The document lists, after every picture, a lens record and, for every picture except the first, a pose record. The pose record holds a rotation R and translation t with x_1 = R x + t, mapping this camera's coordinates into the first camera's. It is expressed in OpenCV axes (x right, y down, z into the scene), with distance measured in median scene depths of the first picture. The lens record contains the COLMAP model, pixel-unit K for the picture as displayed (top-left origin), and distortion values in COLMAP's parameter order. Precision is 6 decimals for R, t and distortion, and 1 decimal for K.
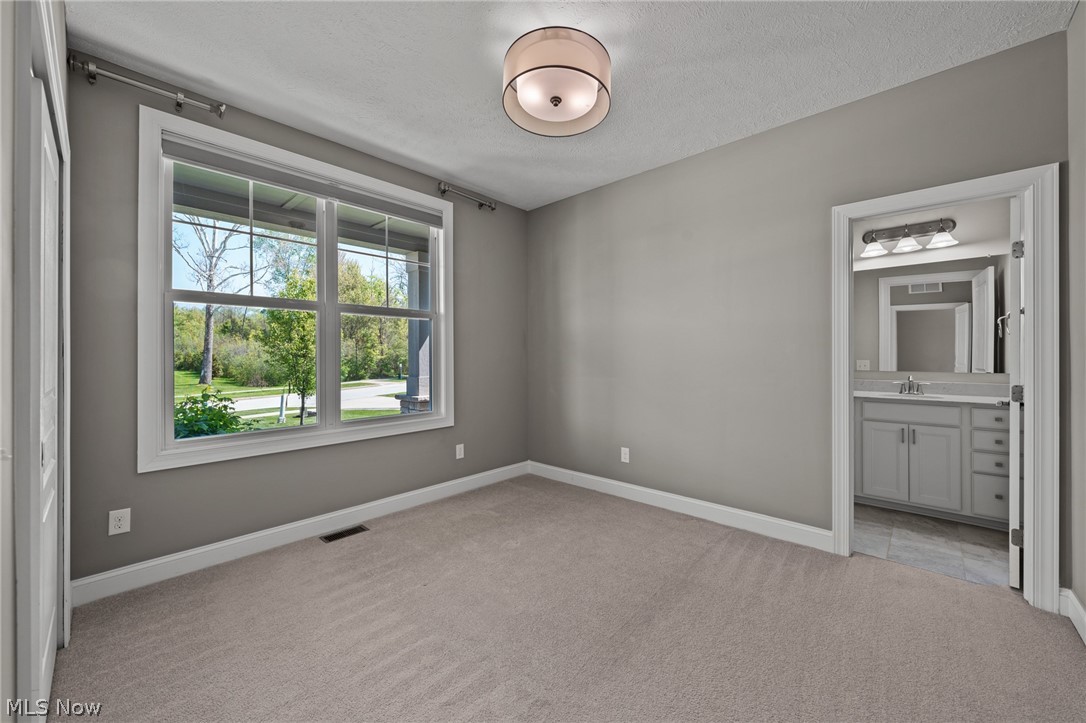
lens RADIAL K [[413.1, 0, 545.3], [0, 413.1, 357.6], [0, 0, 1]] dist [-0.001170, -0.000247]
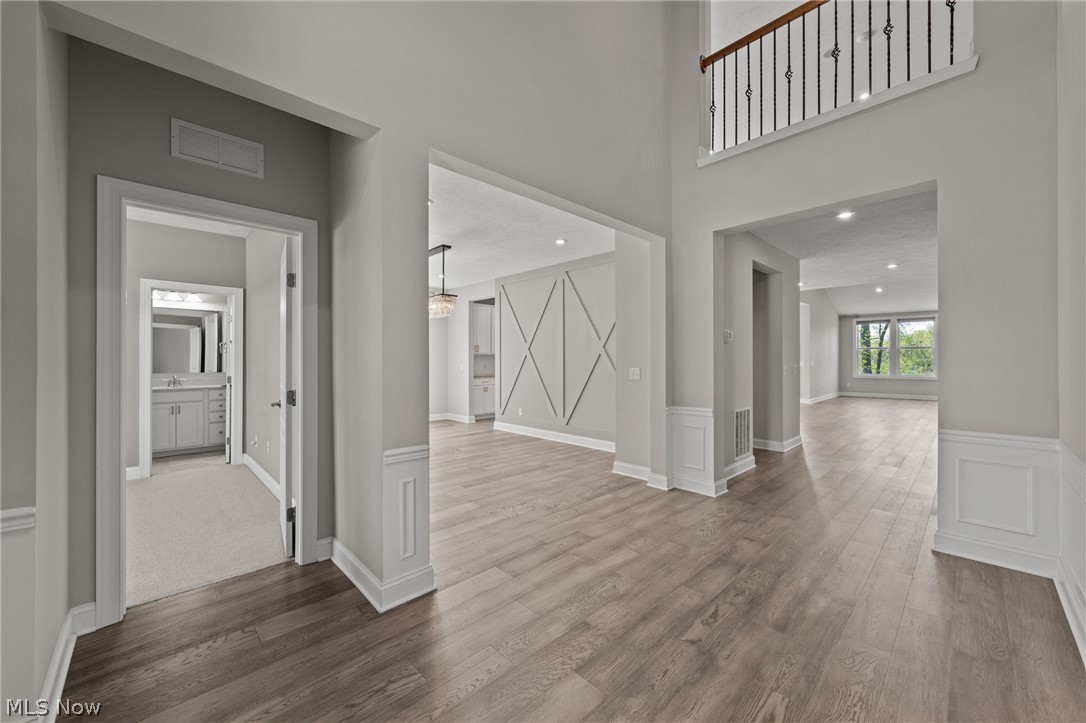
lens RADIAL K [[410.1, 0, 543.2], [0, 410.1, 365.2], [0, 0, 1]] dist [-0.003553, -0.000638]
pose [[0.054802, -0.003244, 0.998492, -0.768533], [-0.008123, 0.999960, 0.003695, -0.014917], [-0.998464, -0.008314, 0.054773, -0.647646]]
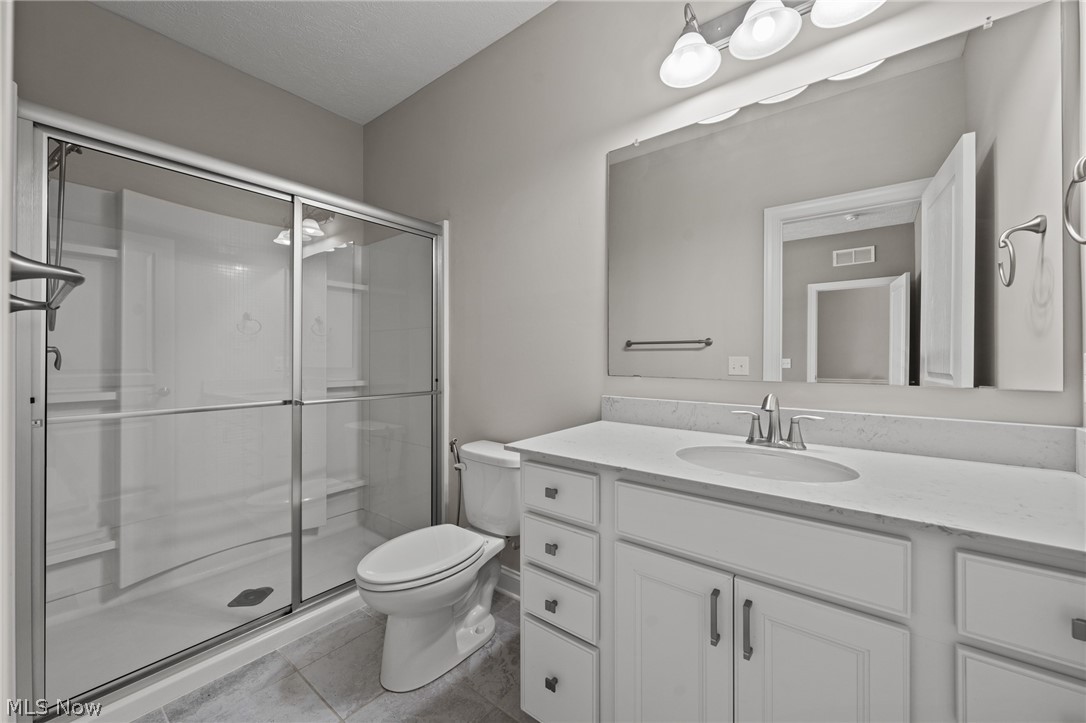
lens RADIAL K [[410.1, 0, 543.2], [0, 410.1, 365.2], [0, 0, 1]] dist [-0.003553, -0.000638]
pose [[0.996470, 0.007469, 0.083622, 0.759810], [-0.008803, 0.999840, 0.015591, 0.015963], [-0.083492, -0.016272, 0.996376, 0.770532]]
